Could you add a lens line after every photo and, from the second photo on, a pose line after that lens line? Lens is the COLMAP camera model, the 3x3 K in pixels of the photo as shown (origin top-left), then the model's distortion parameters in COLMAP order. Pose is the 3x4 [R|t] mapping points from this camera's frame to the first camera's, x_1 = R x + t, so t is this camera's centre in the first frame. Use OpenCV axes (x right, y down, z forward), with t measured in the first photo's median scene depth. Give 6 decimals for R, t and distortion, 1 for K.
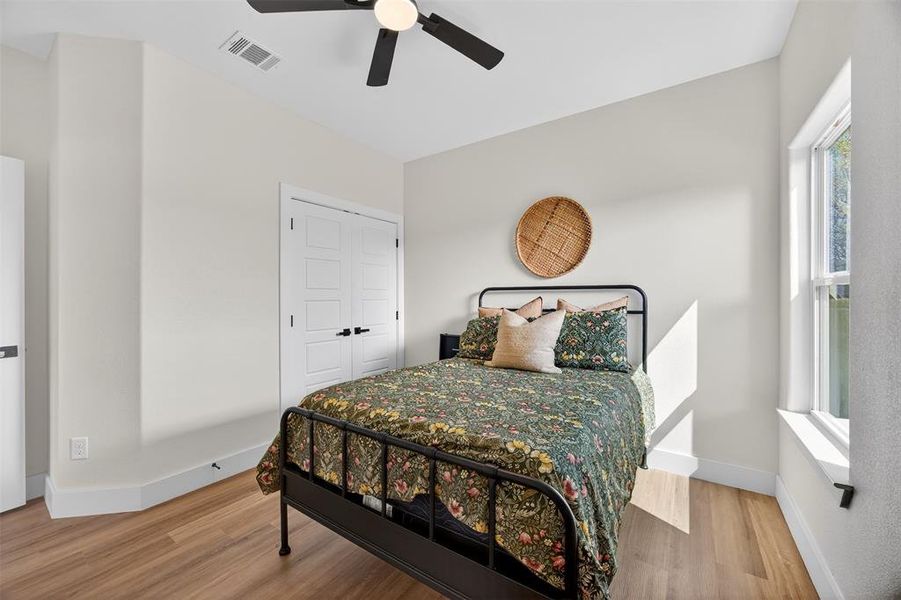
lens RADIAL K [[352.9, 0, 446.1], [0, 352.9, 298.9], [0, 0, 1]] dist [-0.018813, 0.000278]
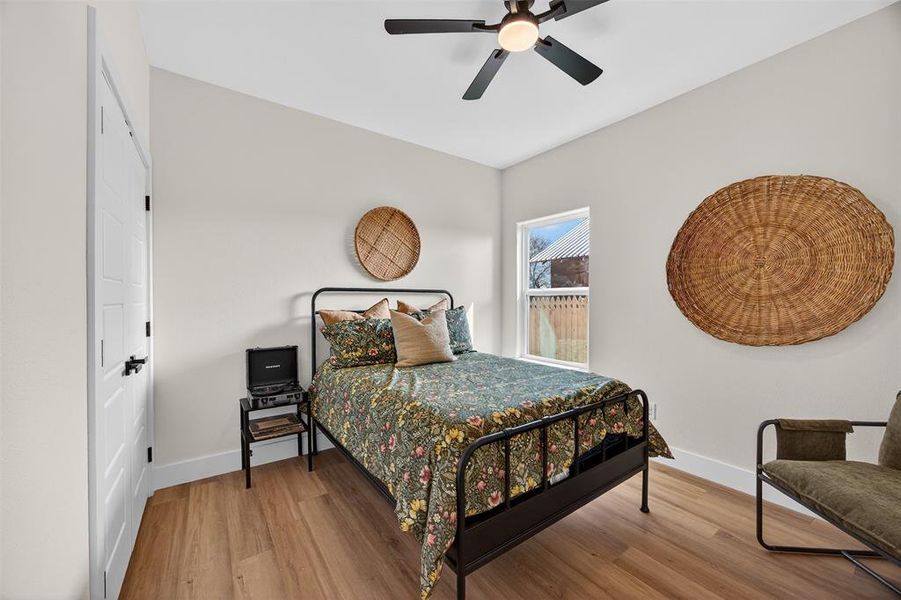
lens RADIAL K [[360.6, 0, 450.7], [0, 360.6, 302.2], [0, 0, 1]] dist [-0.023910, -0.000043]
pose [[0.313499, -0.002119, 0.949586, -0.726291], [-0.003124, 0.999990, 0.003263, 0.001250], [-0.949584, -0.003990, 0.313489, 0.488426]]
